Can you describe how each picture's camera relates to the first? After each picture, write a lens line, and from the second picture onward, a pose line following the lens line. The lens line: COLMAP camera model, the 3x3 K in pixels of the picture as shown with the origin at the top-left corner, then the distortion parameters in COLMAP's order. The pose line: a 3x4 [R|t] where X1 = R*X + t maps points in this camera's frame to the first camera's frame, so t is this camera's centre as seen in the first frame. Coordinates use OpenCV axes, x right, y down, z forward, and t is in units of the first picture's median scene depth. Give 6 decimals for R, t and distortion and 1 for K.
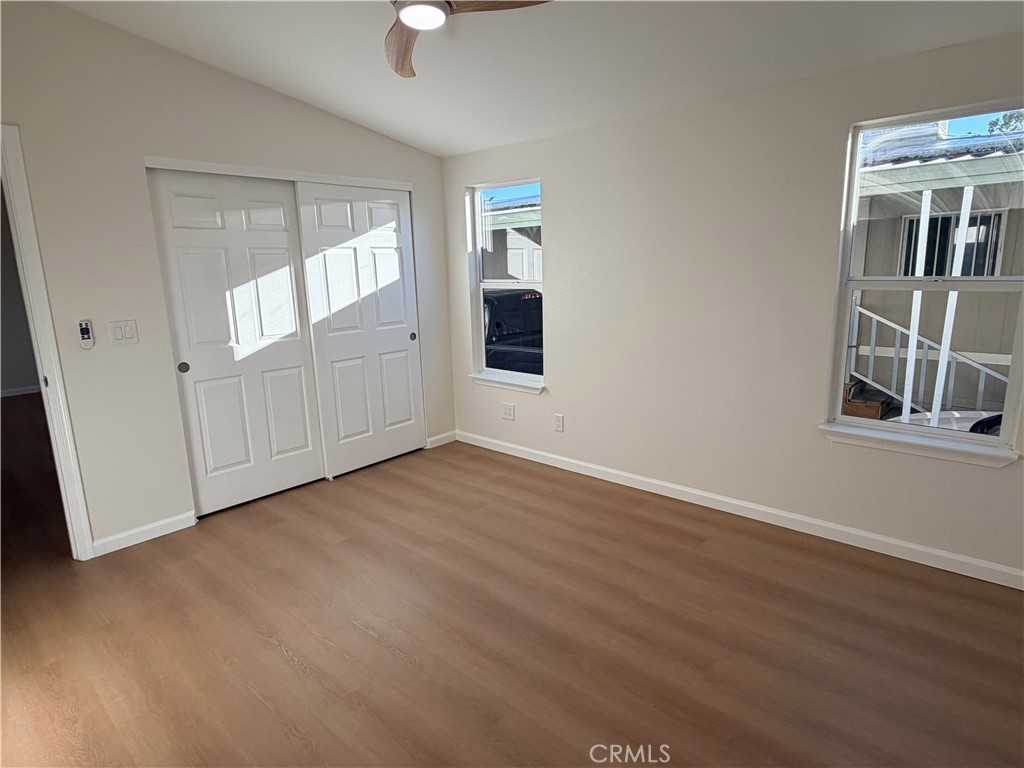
lens RADIAL K [[573.0, 0, 512.0], [0, 573.0, 384.0], [0, 0, 1]] dist [0.001495, 0.001237]
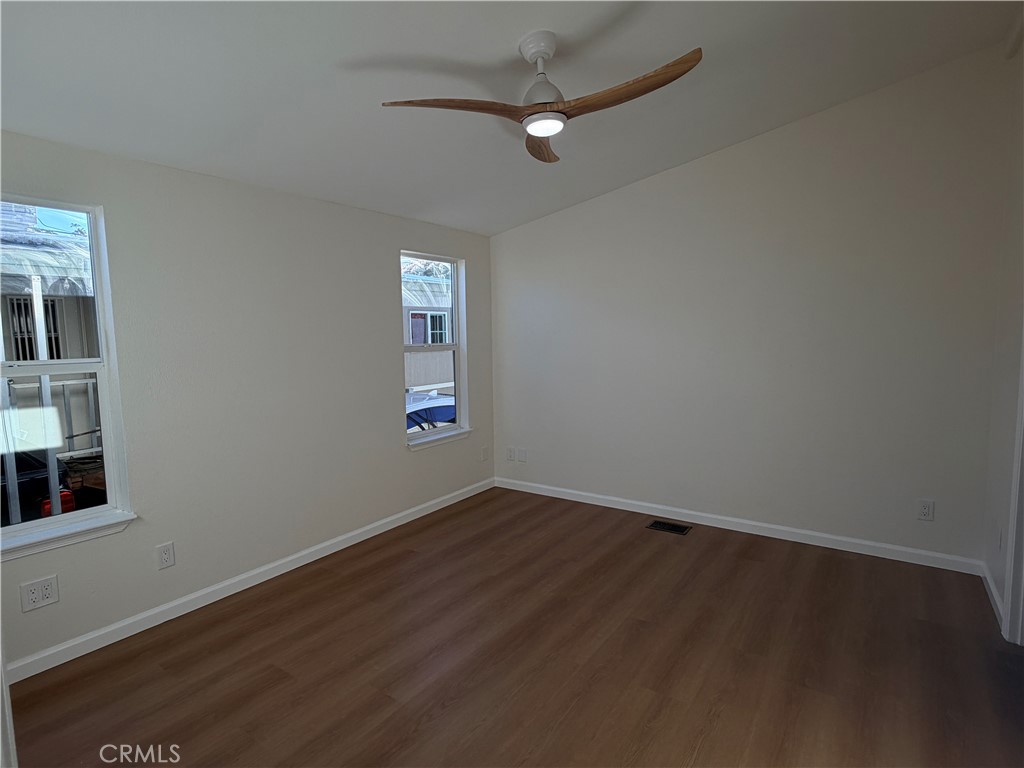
lens RADIAL K [[542.6, 0, 512.0], [0, 542.6, 384.0], [0, 0, 1]] dist [0.001710, -0.001267]
pose [[-0.128929, -0.063786, 0.989600, -0.843471], [0.219987, 0.971224, 0.091262, -0.141474], [-0.966945, 0.229466, -0.111187, 0.834584]]
